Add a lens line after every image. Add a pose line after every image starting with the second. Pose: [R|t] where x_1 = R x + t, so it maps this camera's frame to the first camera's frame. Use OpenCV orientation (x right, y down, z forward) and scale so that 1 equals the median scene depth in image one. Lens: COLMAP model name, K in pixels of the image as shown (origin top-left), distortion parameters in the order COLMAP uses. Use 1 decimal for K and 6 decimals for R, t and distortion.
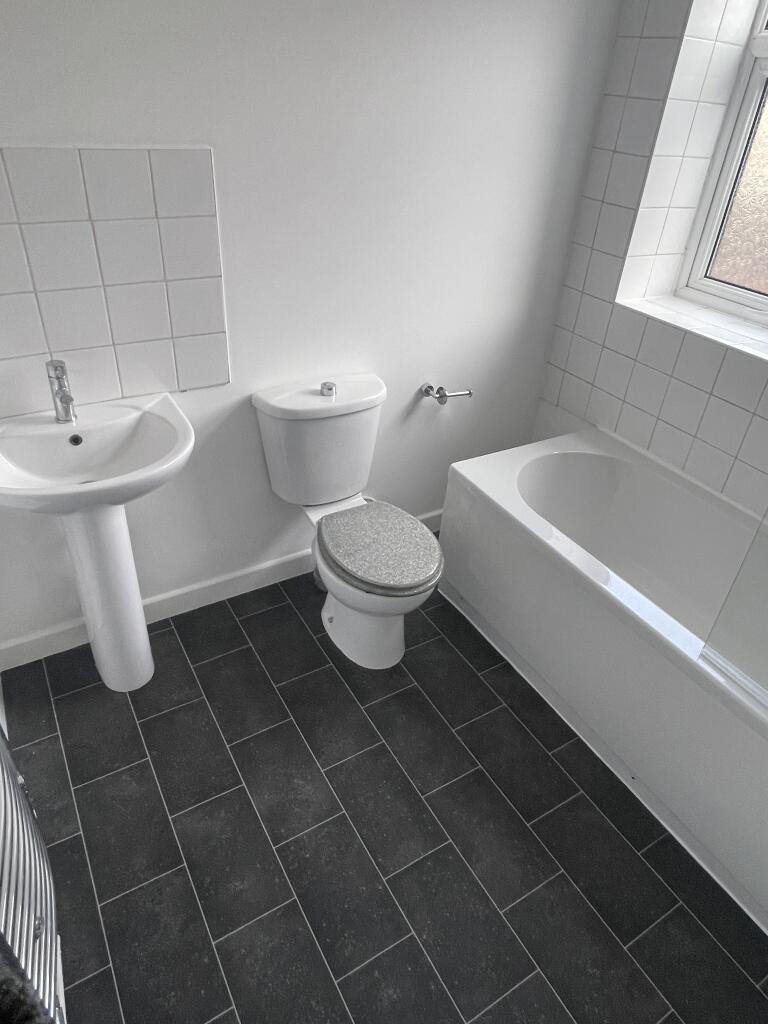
lens RADIAL K [[629.4, 0, 384.0], [0, 629.4, 512.0], [0, 0, 1]] dist [-0.003882, 0.000544]
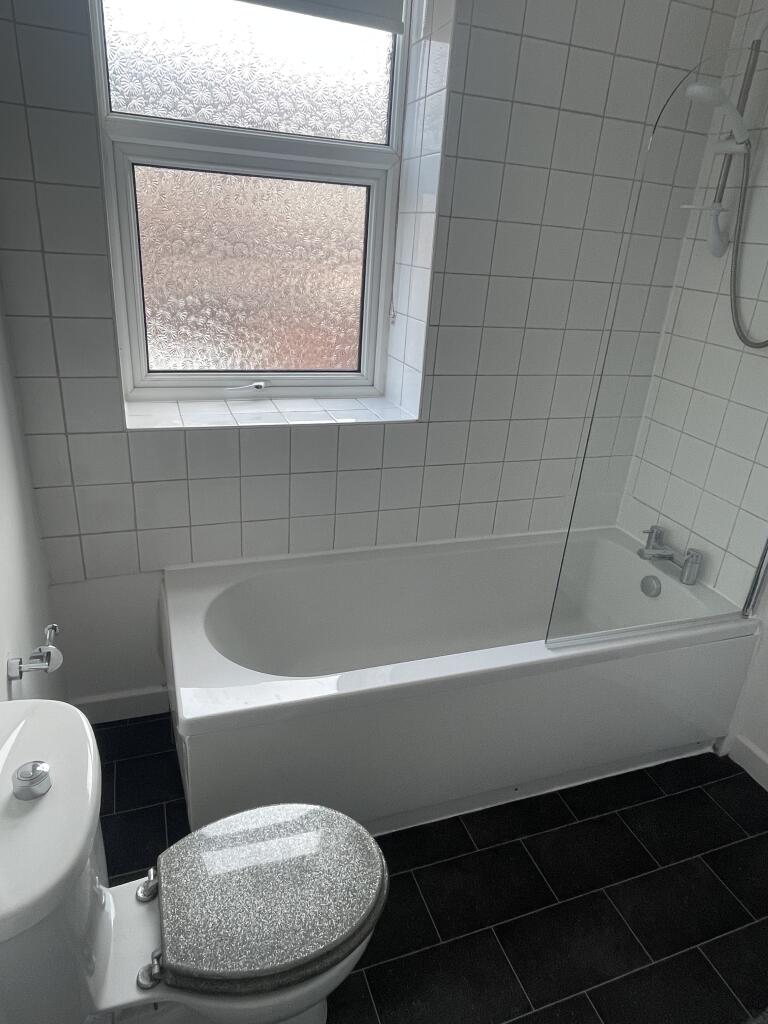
lens RADIAL K [[664.5, 0, 384.0], [0, 664.5, 512.0], [0, 0, 1]] dist [-0.002617, 0.005604]
pose [[0.170975, -0.447798, 0.877636, -0.364845], [0.493008, 0.810103, 0.317296, -0.364747], [-0.853059, 0.378432, 0.359275, 0.477032]]
